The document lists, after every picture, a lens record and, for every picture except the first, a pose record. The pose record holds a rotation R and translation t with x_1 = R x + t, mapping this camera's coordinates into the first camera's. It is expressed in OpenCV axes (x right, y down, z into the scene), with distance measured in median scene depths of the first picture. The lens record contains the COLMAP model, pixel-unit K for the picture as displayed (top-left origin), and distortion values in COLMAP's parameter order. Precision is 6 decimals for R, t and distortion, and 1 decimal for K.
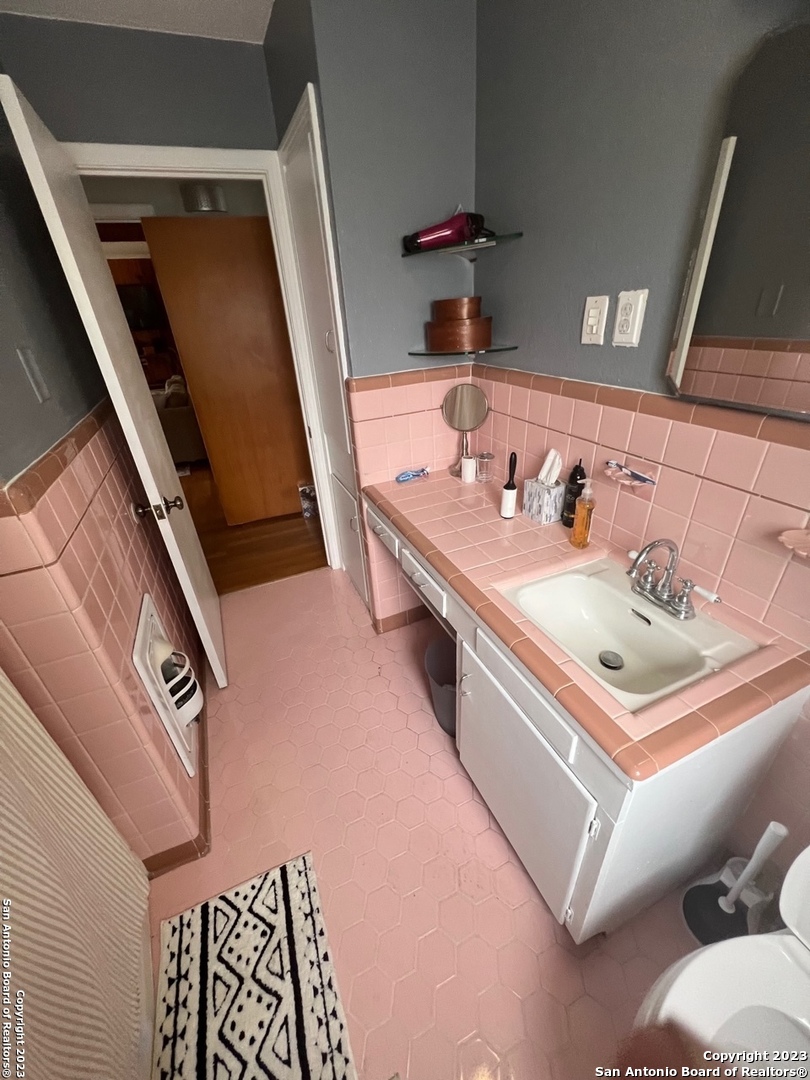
lens RADIAL K [[434.3, 0, 404.9], [0, 434.3, 536.4], [0, 0, 1]] dist [-0.007263, 0.000497]
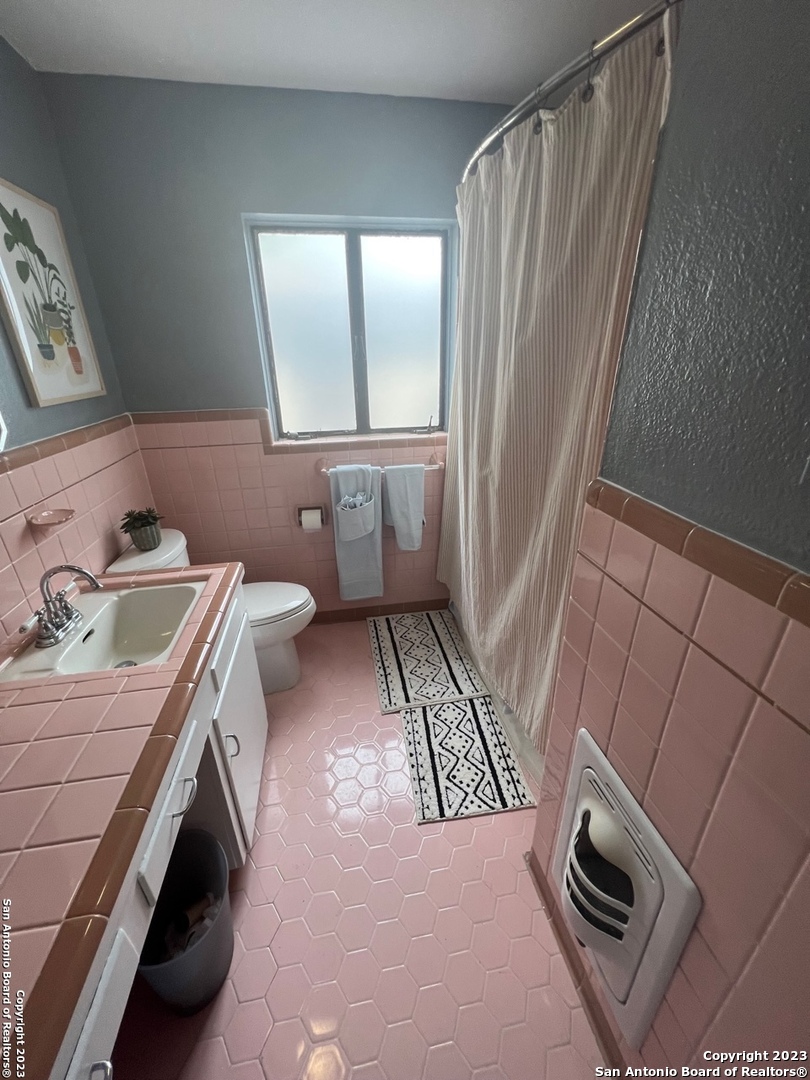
lens RADIAL K [[434.3, 0, 407.4], [0, 434.3, 543.3], [0, 0, 1]] dist [-0.007263, 0.000497]
pose [[-0.963702, -0.035512, 0.264607, -0.512066], [0.183606, 0.631373, 0.753430, -0.610790], [-0.193822, 0.774666, -0.601935, 1.256098]]
